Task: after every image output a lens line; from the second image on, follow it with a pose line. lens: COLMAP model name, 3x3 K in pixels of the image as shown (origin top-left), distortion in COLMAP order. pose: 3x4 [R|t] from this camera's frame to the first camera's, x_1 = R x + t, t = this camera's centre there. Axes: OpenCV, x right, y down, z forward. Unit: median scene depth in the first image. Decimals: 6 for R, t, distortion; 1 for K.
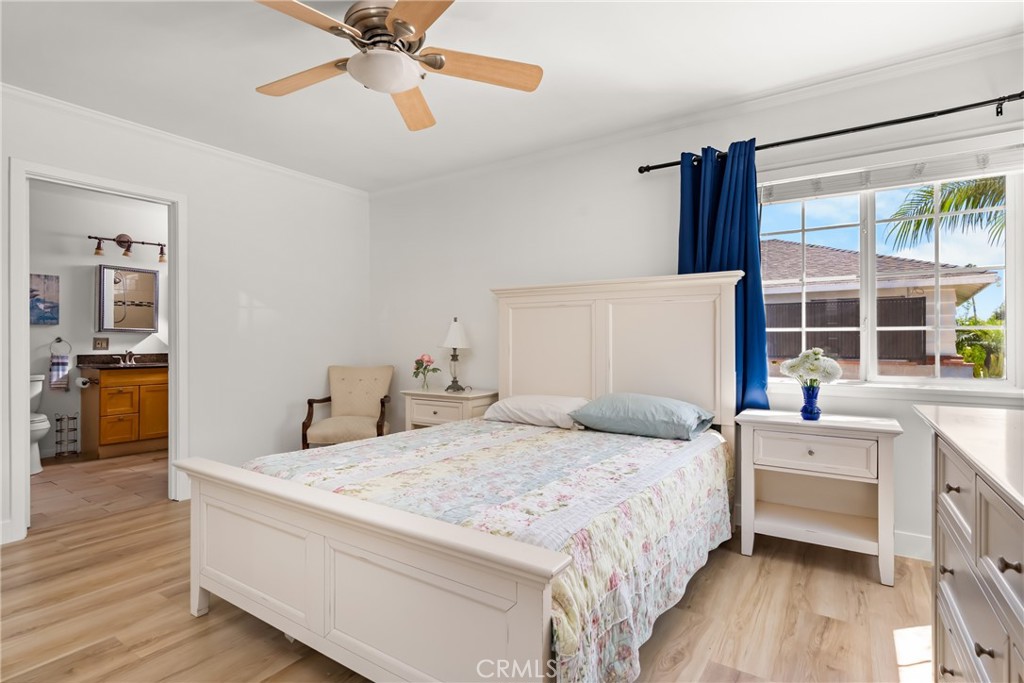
lens RADIAL K [[516.9, 0, 508.6], [0, 516.9, 341.6], [0, 0, 1]] dist [-0.003228, 0.001323]
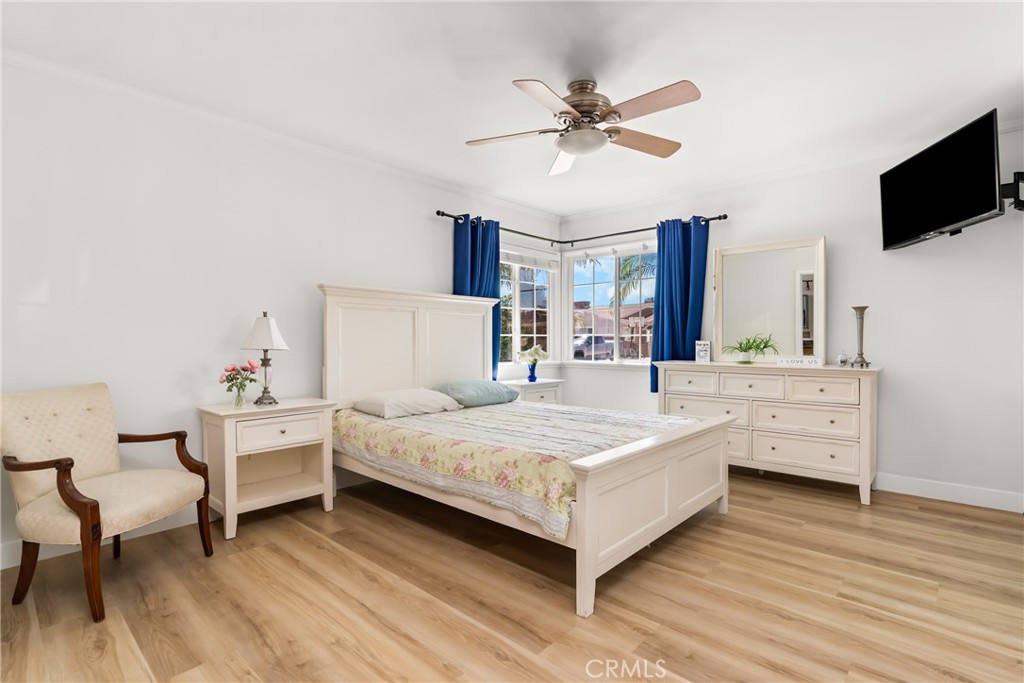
lens RADIAL K [[493.5, 0, 512.9], [0, 493.5, 348.7], [0, 0, 1]] dist [-0.004544, -0.000234]
pose [[0.134917, -0.012484, 0.990778, -1.120458], [0.005382, 0.999915, 0.011867, 0.004219], [-0.990842, 0.003731, 0.134973, 0.729114]]
